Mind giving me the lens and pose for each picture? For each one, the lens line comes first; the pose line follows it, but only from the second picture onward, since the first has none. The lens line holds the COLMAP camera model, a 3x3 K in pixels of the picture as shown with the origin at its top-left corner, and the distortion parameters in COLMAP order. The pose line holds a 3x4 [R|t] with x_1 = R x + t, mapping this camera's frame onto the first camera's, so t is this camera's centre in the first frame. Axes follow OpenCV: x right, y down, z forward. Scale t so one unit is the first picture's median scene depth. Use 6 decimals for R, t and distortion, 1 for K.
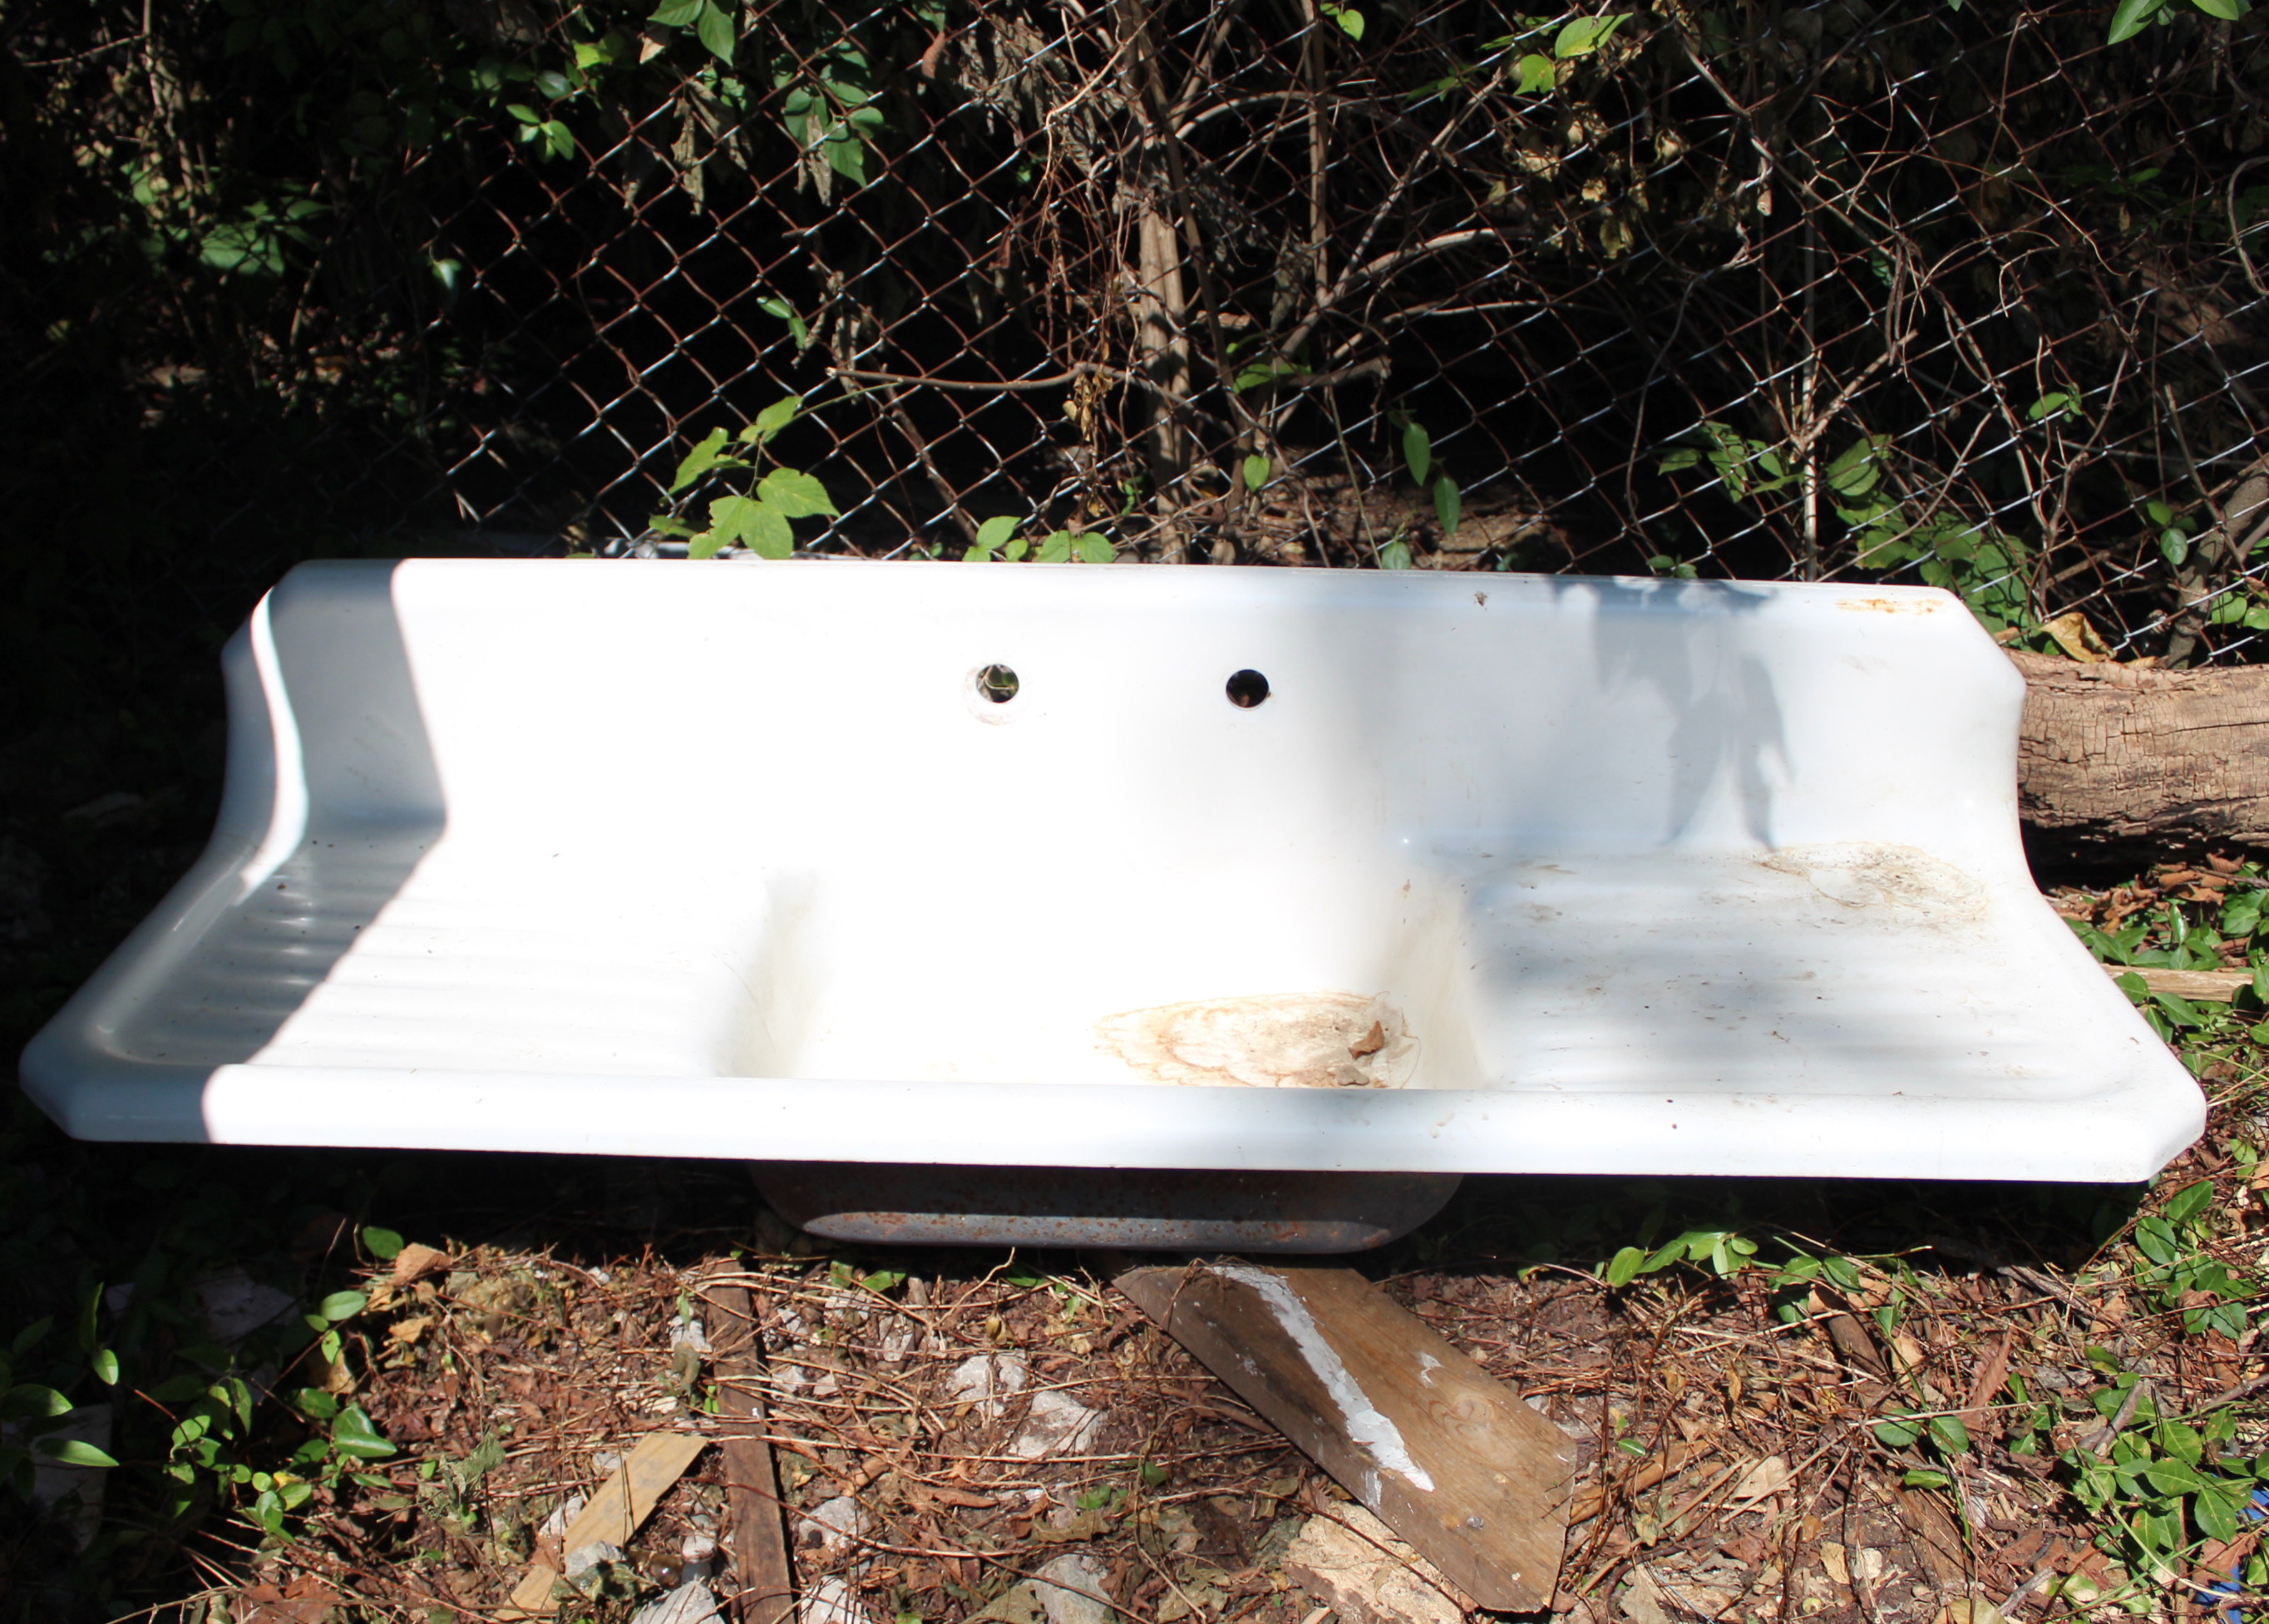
lens RADIAL K [[2452.9, 0, 1081.5], [0, 2452.9, 821.1], [0, 0, 1]] dist [-0.132710, 0.143168]
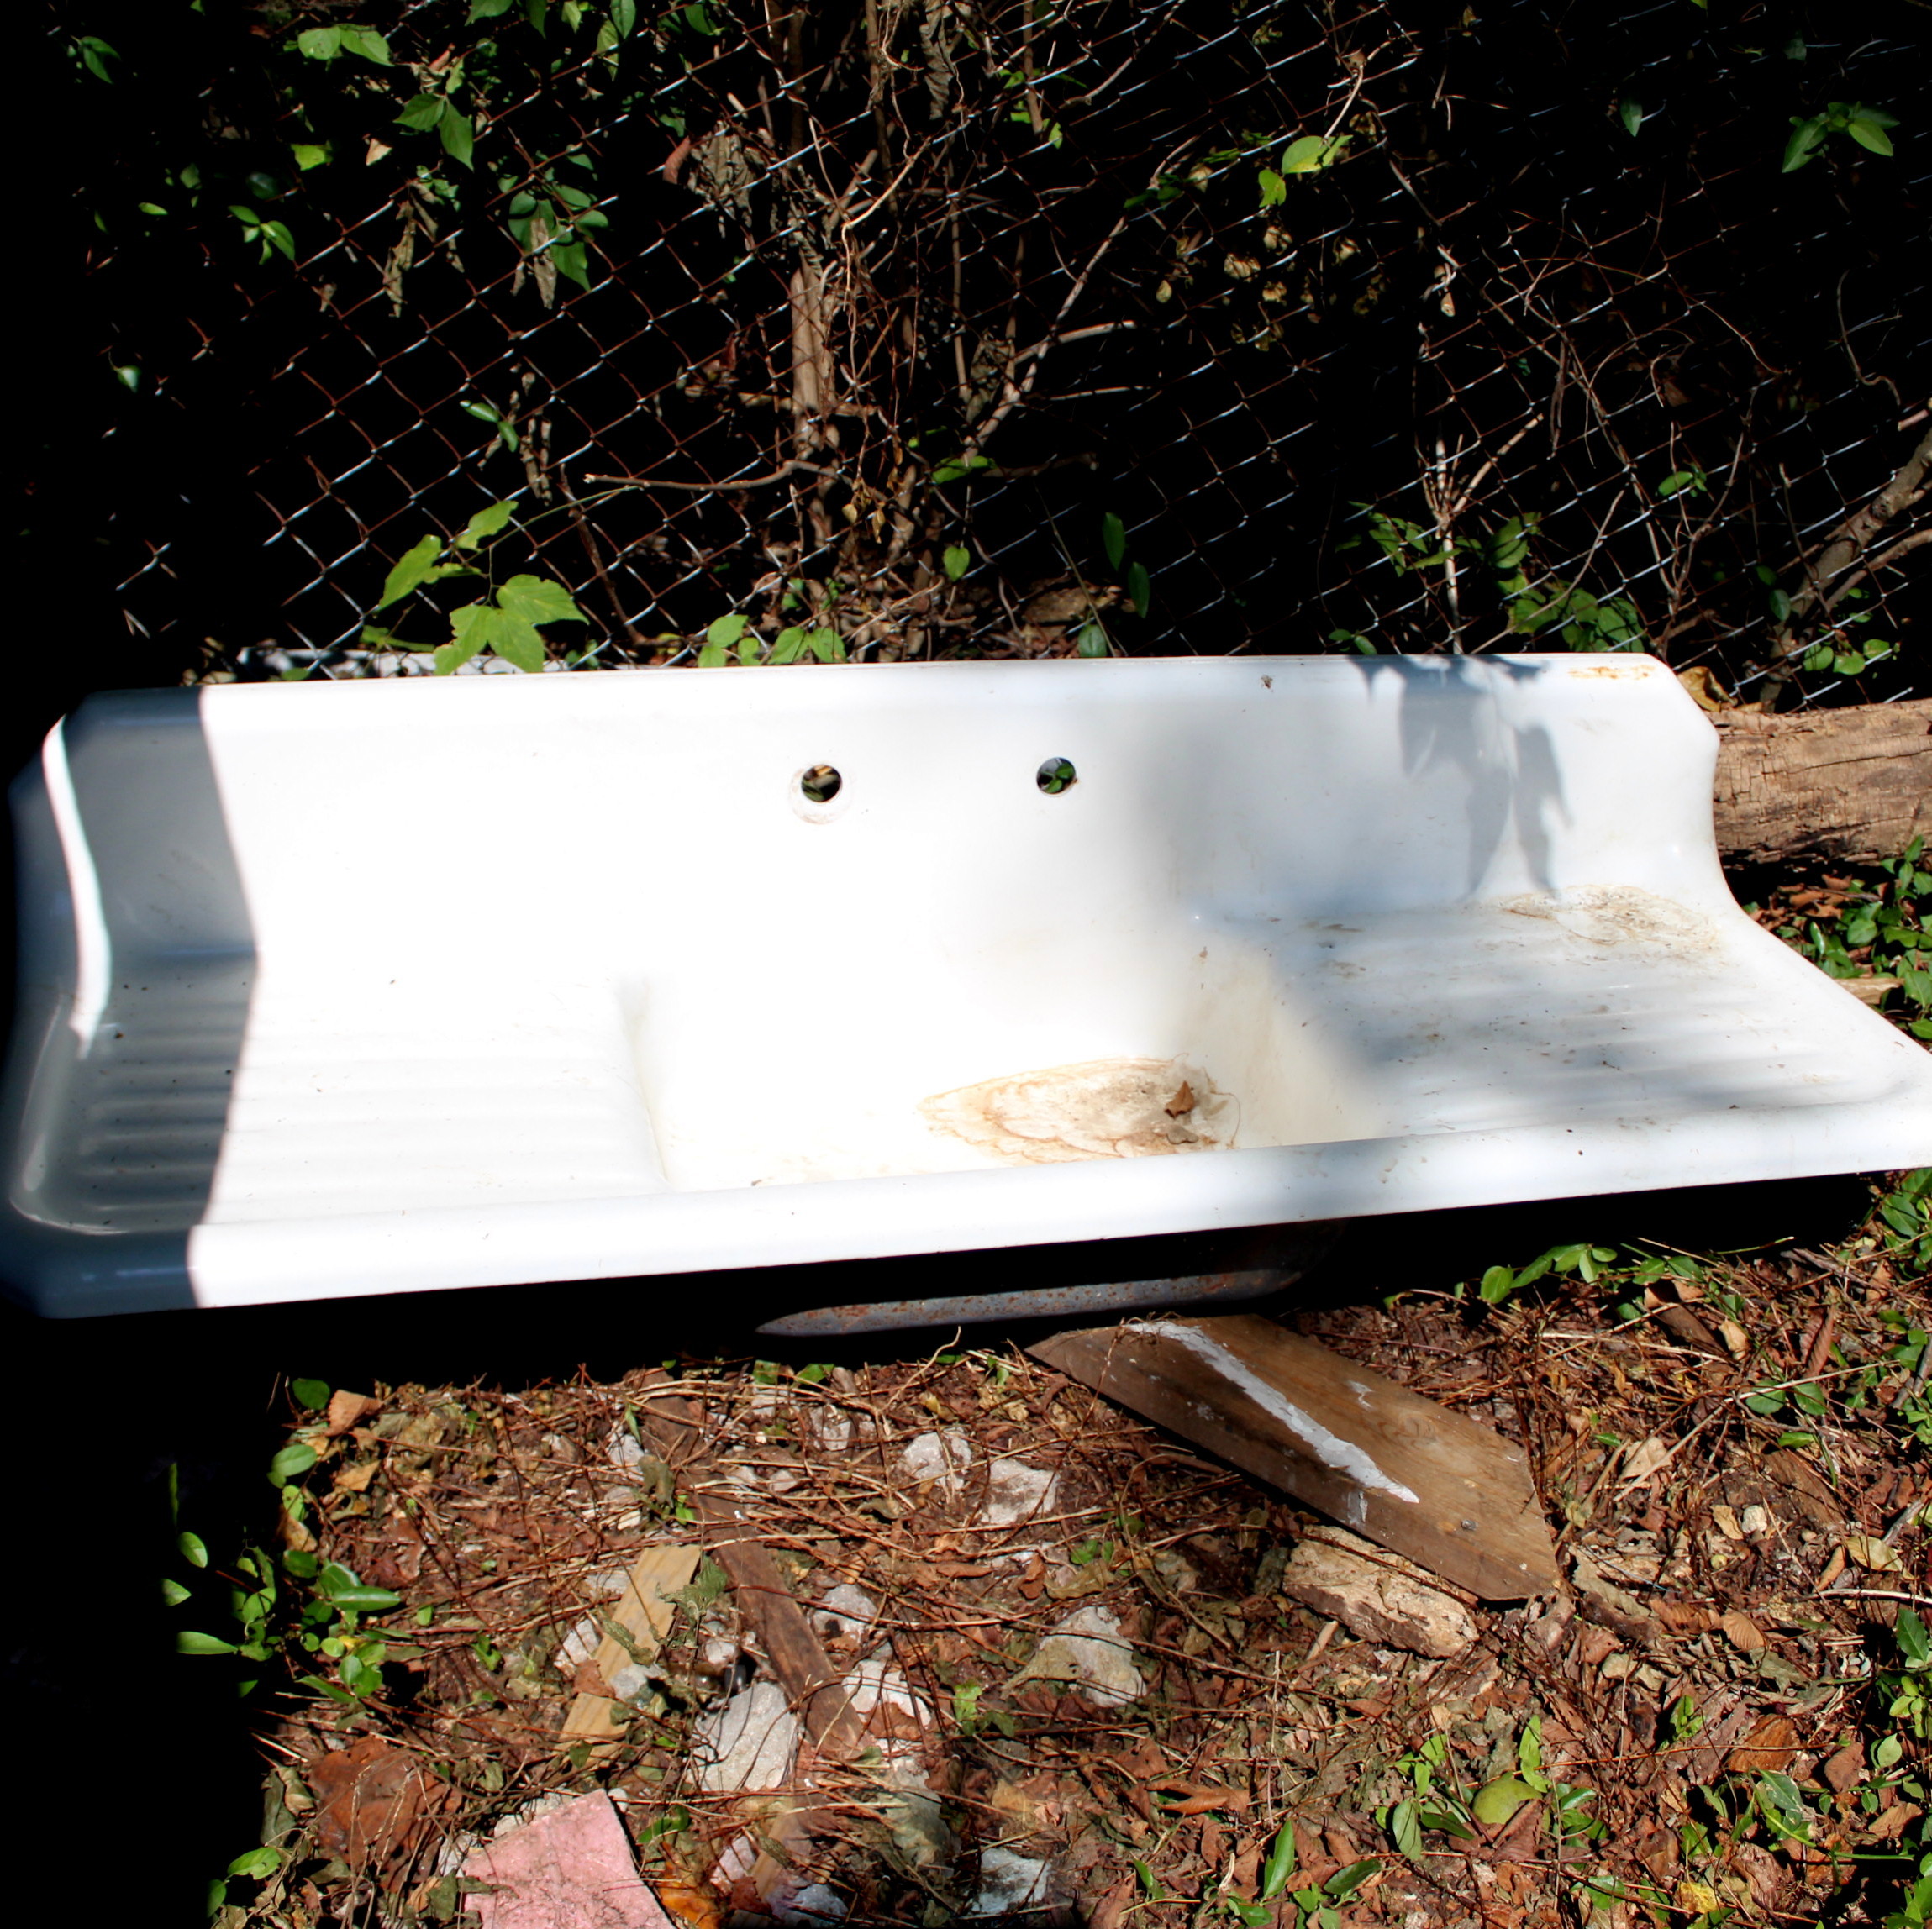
lens RADIAL K [[2491.1, 0, 966.6], [0, 2491.1, 903.9], [0, 0, 1]] dist [-0.107832, 0.046022]
pose [[0.964124, -0.064786, 0.257427, -0.247392], [0.062058, 0.997897, 0.018713, -0.021829], [-0.258098, -0.002066, 0.966117, -0.021903]]
